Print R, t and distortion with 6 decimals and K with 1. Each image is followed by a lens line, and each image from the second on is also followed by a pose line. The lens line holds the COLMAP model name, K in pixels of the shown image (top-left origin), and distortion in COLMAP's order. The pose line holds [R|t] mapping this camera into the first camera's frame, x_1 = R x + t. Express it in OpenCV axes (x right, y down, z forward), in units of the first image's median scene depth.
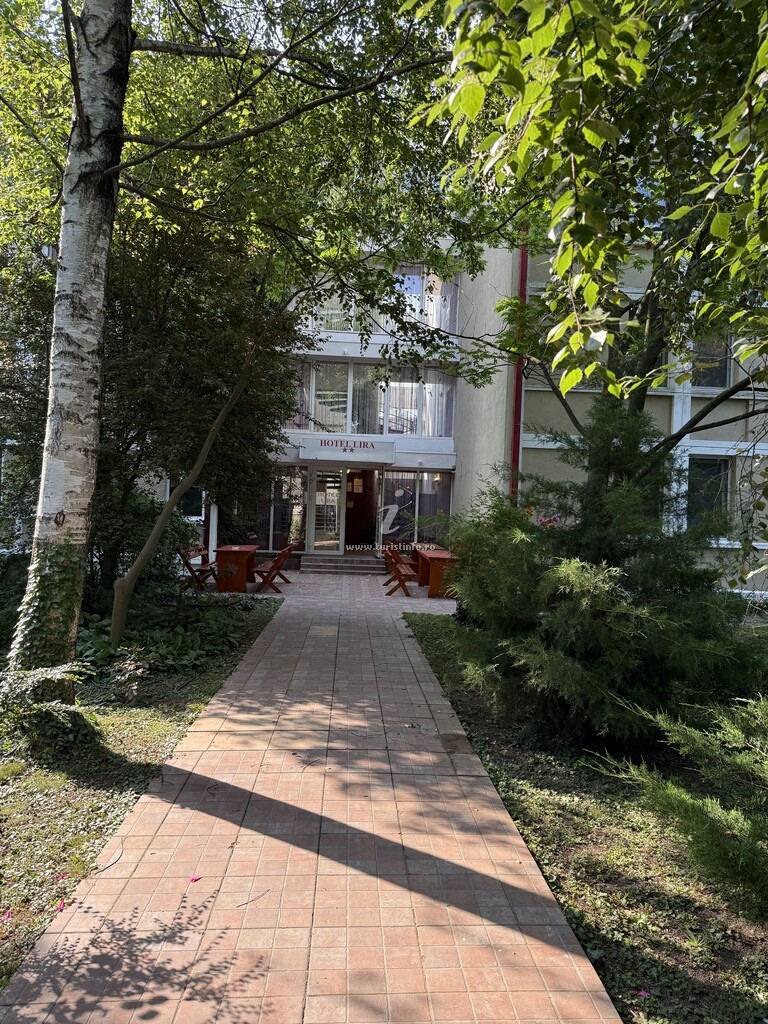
lens RADIAL K [[718.3, 0, 384.0], [0, 718.3, 512.0], [0, 0, 1]] dist [0.076311, -0.111786]
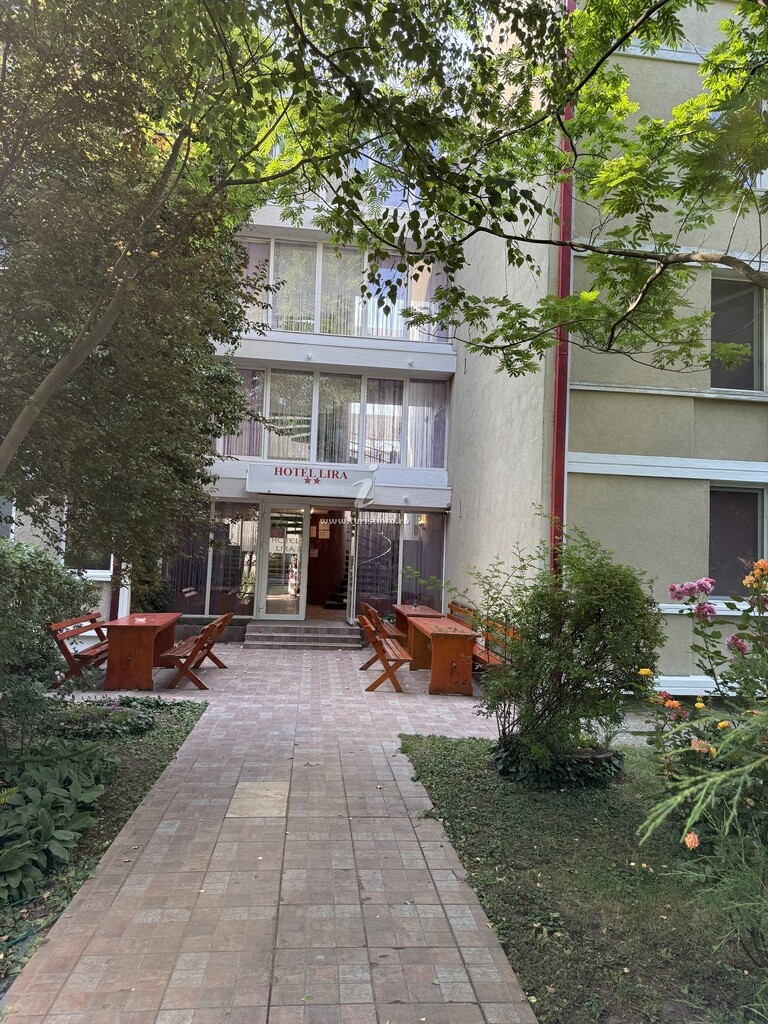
lens RADIAL K [[718.3, 0, 384.0], [0, 718.3, 512.0], [0, 0, 1]] dist [0.076311, -0.111786]
pose [[0.998757, 0.005484, 0.049551, -0.011920], [-0.002177, 0.997780, -0.066563, -0.004187], [-0.049806, 0.066372, 0.996551, 0.253806]]
